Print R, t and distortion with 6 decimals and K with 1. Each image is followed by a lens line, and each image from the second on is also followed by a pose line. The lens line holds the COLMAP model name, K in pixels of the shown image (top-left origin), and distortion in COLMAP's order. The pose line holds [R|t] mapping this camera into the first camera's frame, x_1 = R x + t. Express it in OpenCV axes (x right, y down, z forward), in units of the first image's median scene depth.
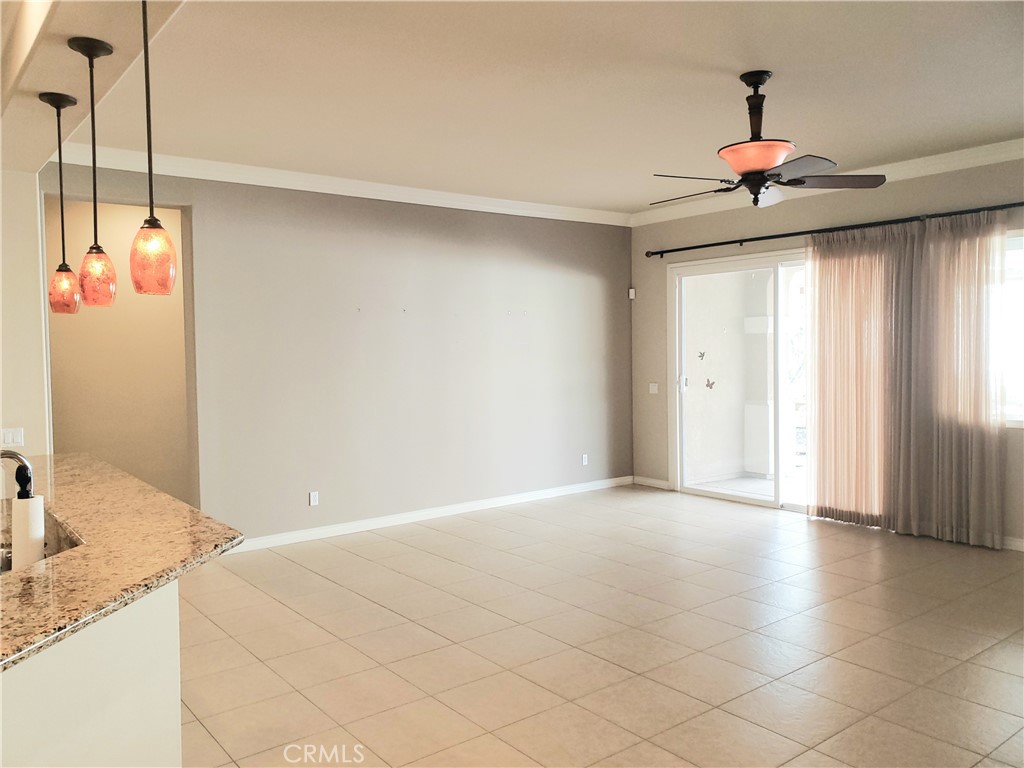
lens RADIAL K [[792.8, 0, 503.2], [0, 792.8, 381.7], [0, 0, 1]] dist [0.000229, 0.004926]
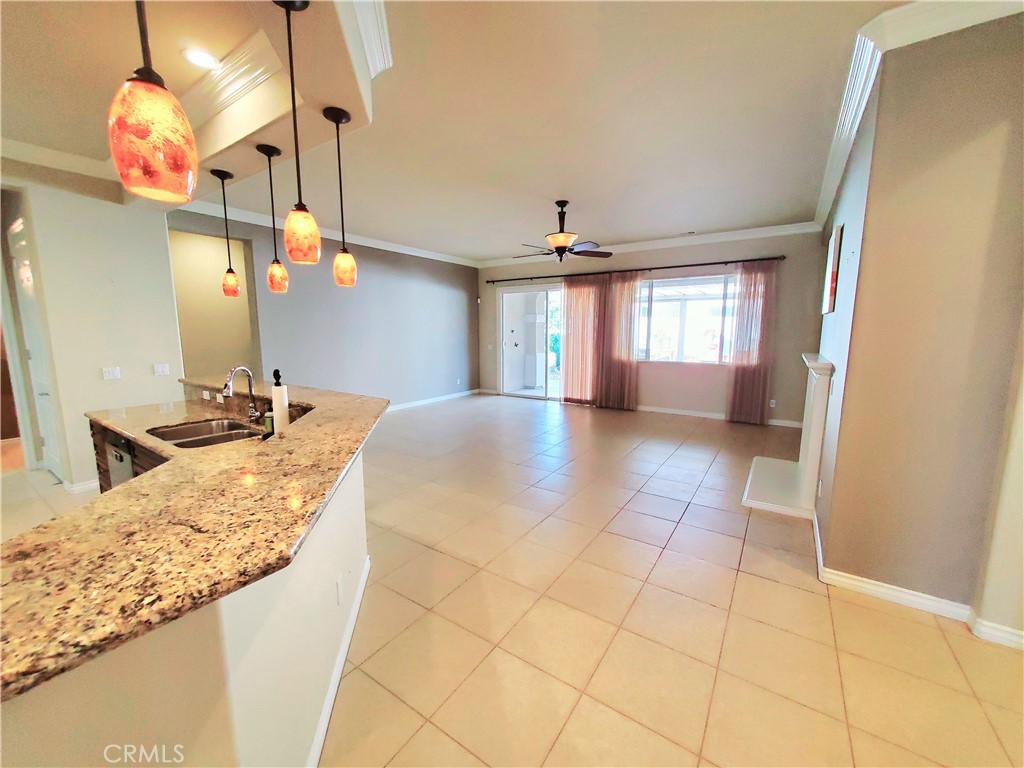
lens RADIAL K [[401.9, 0, 513.8], [0, 401.9, 393.8], [0, 0, 1]] dist [-0.002206, -0.000589]
pose [[0.947451, -0.034746, 0.318008, -0.118641], [-0.000600, 0.993889, 0.110383, 0.017597], [-0.319900, -0.104774, 0.941640, -0.055043]]
